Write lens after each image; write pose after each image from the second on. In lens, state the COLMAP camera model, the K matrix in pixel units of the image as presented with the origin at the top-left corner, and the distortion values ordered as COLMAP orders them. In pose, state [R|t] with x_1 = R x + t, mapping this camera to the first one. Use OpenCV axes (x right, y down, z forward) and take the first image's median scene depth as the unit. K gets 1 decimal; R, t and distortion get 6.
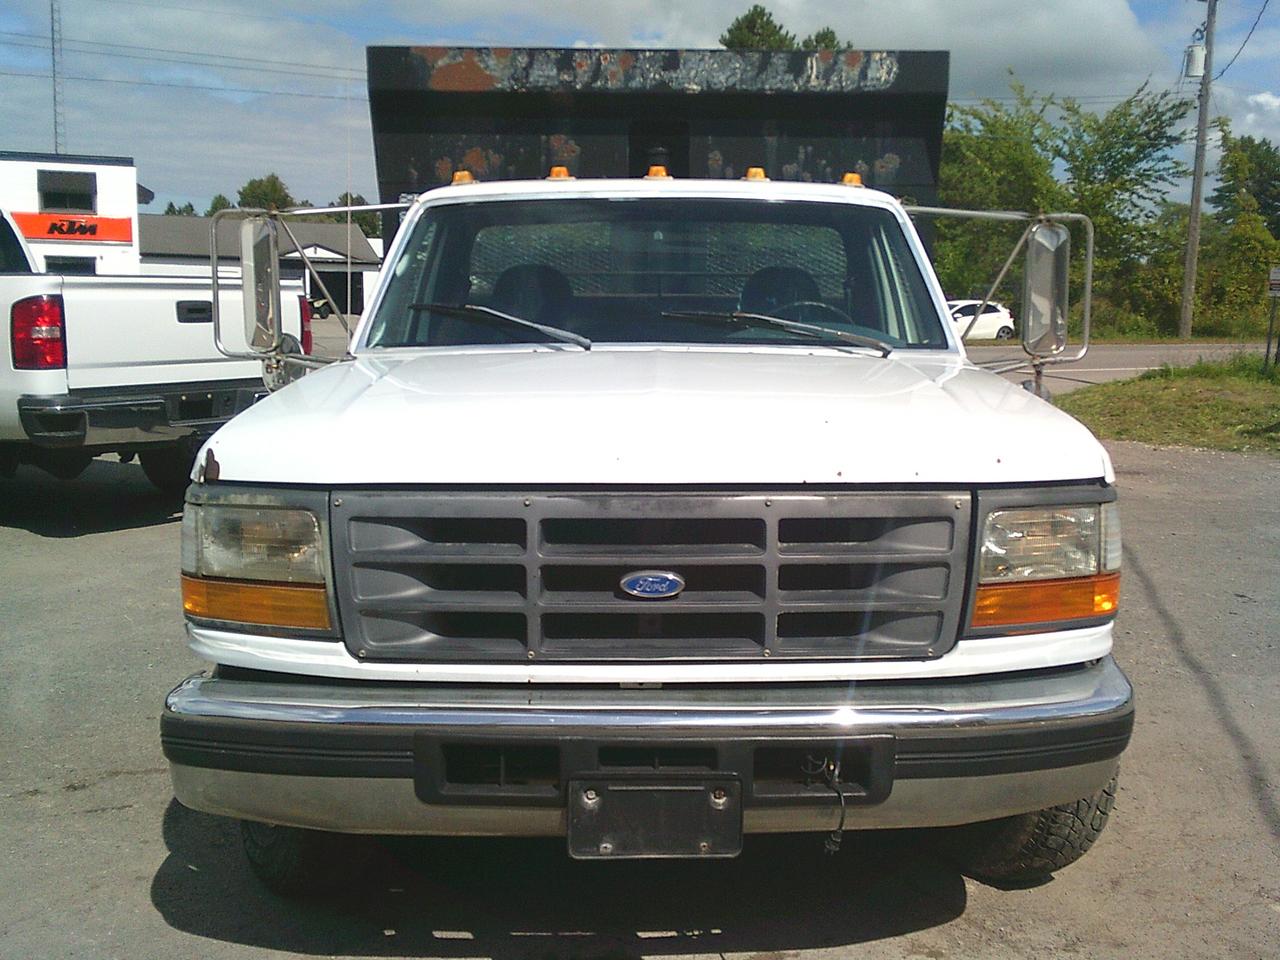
lens RADIAL K [[1343.5, 0, 676.3], [0, 1343.5, 495.3], [0, 0, 1]] dist [0.114921, -0.209704]
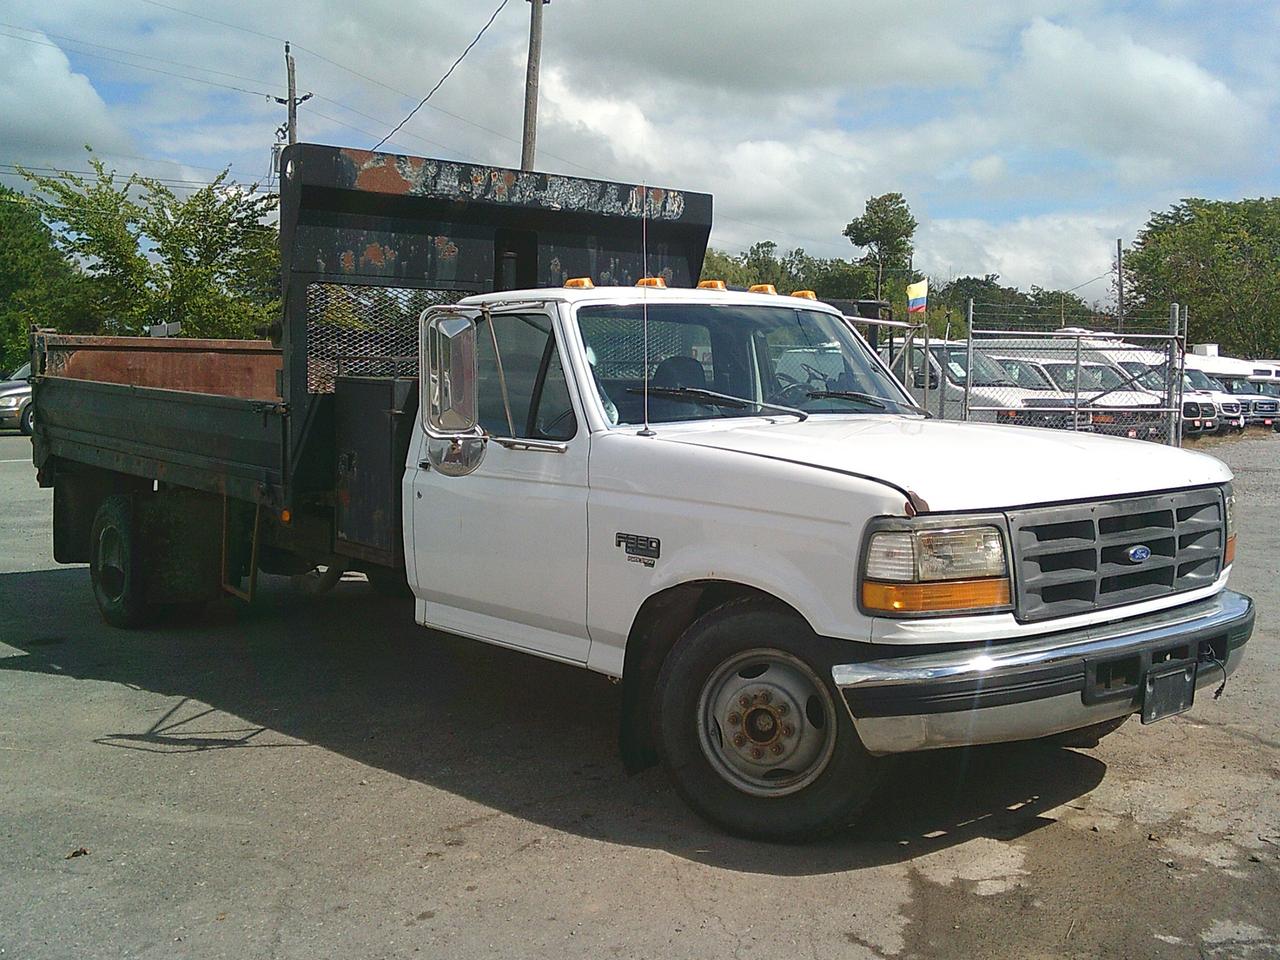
lens RADIAL K [[1343.5, 0, 676.3], [0, 1343.5, 495.3], [0, 0, 1]] dist [0.114921, -0.209704]
pose [[0.760537, -0.062372, 0.646292, -0.693986], [0.099008, 0.994875, -0.020496, -0.012338], [-0.641702, 0.079577, 0.762815, 0.043934]]
